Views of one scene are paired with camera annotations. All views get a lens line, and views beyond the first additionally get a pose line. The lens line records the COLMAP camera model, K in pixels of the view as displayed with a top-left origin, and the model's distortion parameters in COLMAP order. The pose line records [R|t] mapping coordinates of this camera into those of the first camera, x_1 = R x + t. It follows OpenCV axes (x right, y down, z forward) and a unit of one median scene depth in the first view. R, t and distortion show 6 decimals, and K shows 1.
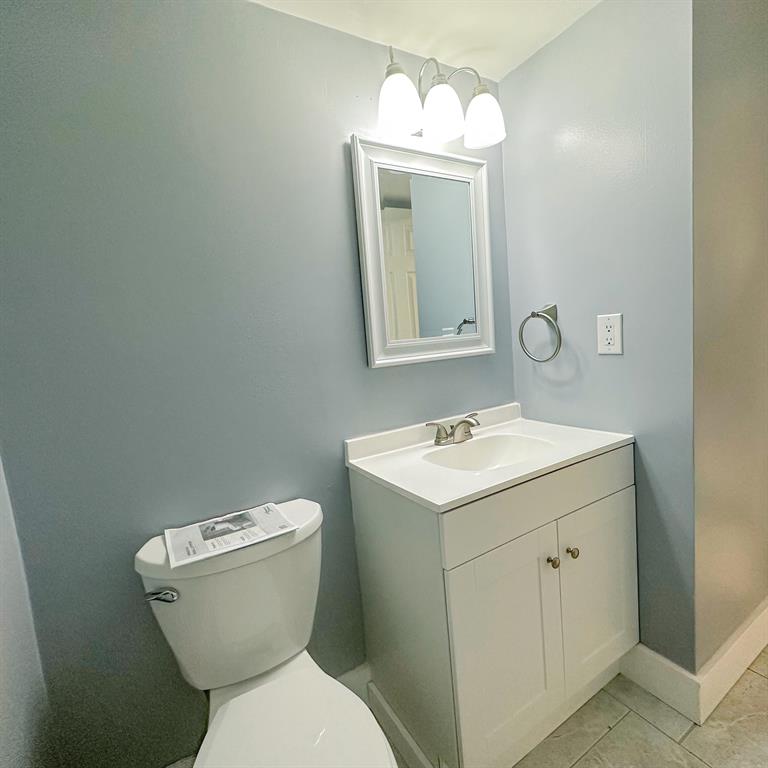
lens RADIAL K [[407.9, 0, 384.9], [0, 407.9, 384.8], [0, 0, 1]] dist [-0.006635, 0.002010]
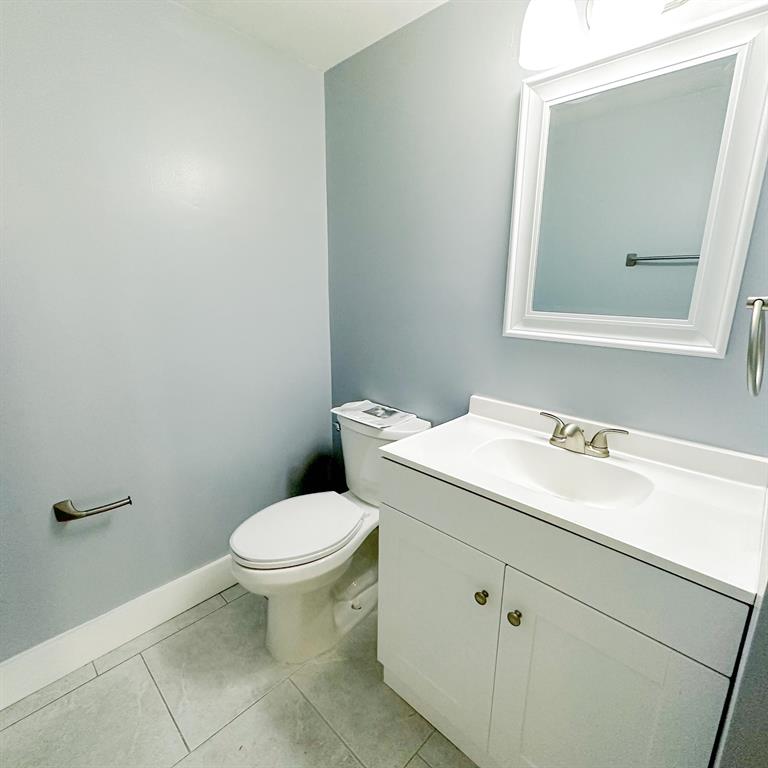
lens RADIAL K [[407.9, 0, 387.1], [0, 407.9, 381.4], [0, 0, 1]] dist [-0.006635, 0.002010]
pose [[0.273617, 0.310555, -0.910324, 0.885843], [-0.141711, 0.949129, 0.281199, -0.186397], [0.951342, 0.052062, 0.303707, 0.466959]]
